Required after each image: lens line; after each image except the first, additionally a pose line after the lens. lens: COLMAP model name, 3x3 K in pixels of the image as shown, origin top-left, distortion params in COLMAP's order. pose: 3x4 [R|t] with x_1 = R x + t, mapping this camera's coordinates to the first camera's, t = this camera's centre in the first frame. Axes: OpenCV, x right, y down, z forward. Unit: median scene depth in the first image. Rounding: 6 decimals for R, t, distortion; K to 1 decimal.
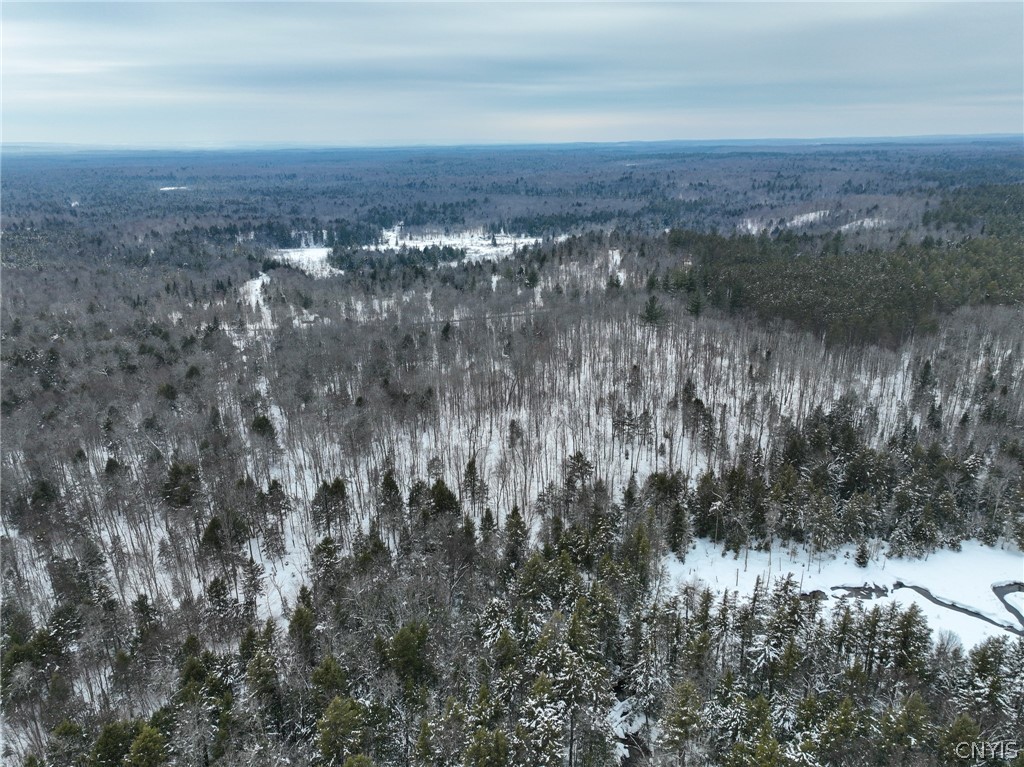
lens RADIAL K [[719.9, 0, 512.0], [0, 719.9, 383.5], [0, 0, 1]] dist [-0.004559, 0.022209]
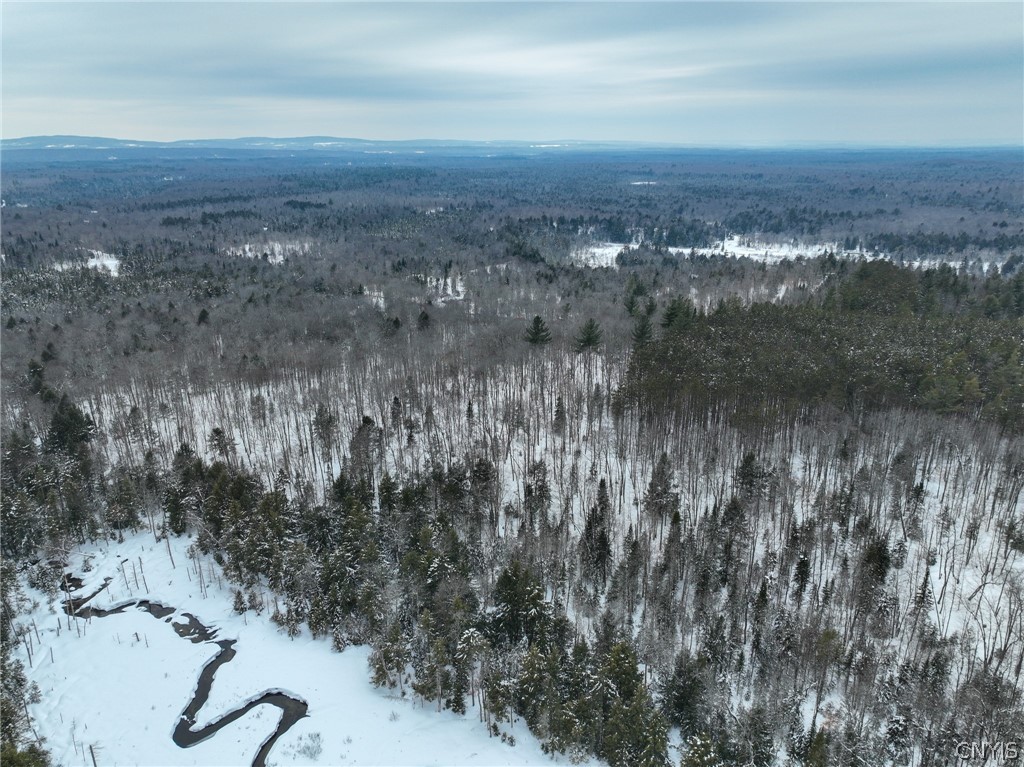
lens RADIAL K [[719.9, 0, 512.0], [0, 719.9, 383.5], [0, 0, 1]] dist [-0.004559, 0.022209]
pose [[0.758096, 0.215773, -0.615412, 1.162889], [-0.215010, 0.973611, 0.076502, -0.160116], [0.615679, 0.074324, 0.784484, 0.446792]]
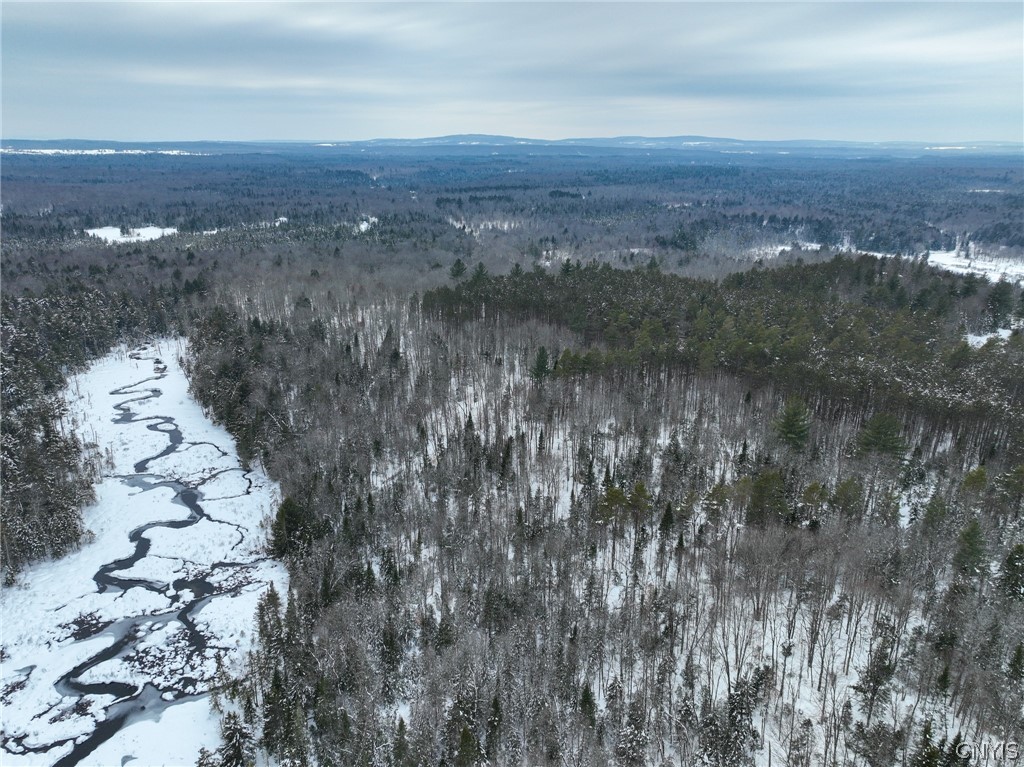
lens RADIAL K [[719.9, 0, 512.0], [0, 719.9, 383.5], [0, 0, 1]] dist [-0.004559, 0.022209]
pose [[0.358283, 0.311827, -0.879998, 2.263587], [-0.311876, 0.928401, 0.202001, -0.322558], [0.879981, 0.202077, 0.429882, 0.897595]]
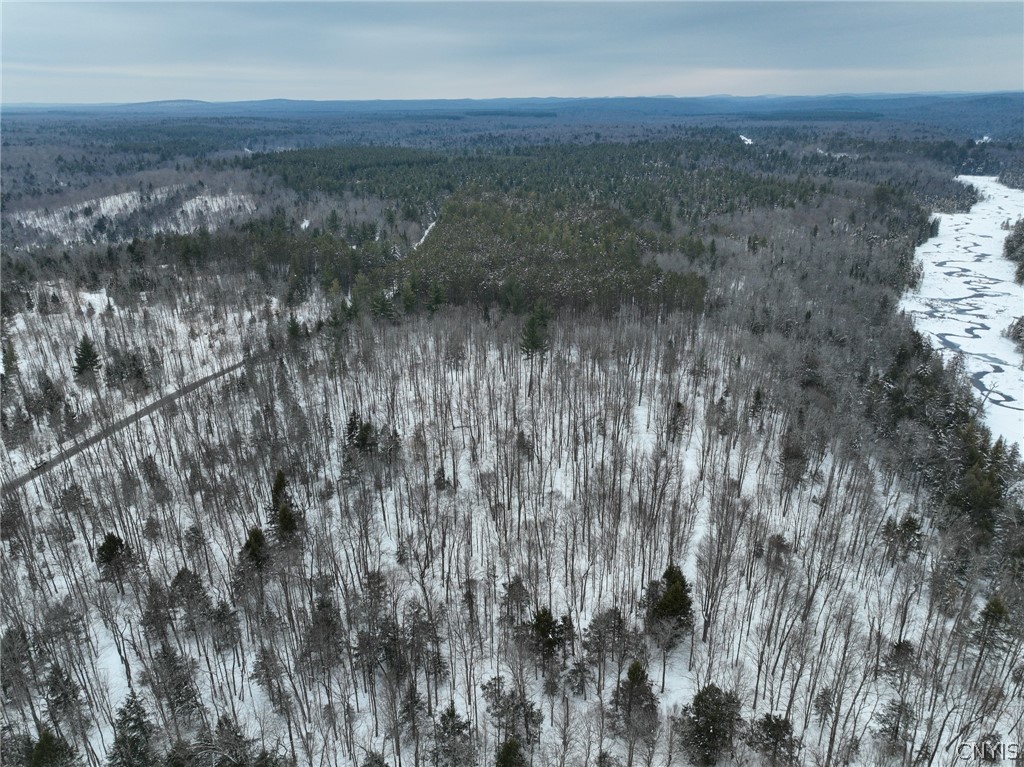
lens RADIAL K [[721.3, 0, 512.0], [0, 721.3, 383.5], [0, 0, 1]] dist [0.003833, 0.005503]
pose [[0.425718, -0.319990, 0.846387, -0.732600], [0.289283, 0.934424, 0.207769, -0.339789], [-0.857368, 0.156395, 0.490369, 1.034094]]
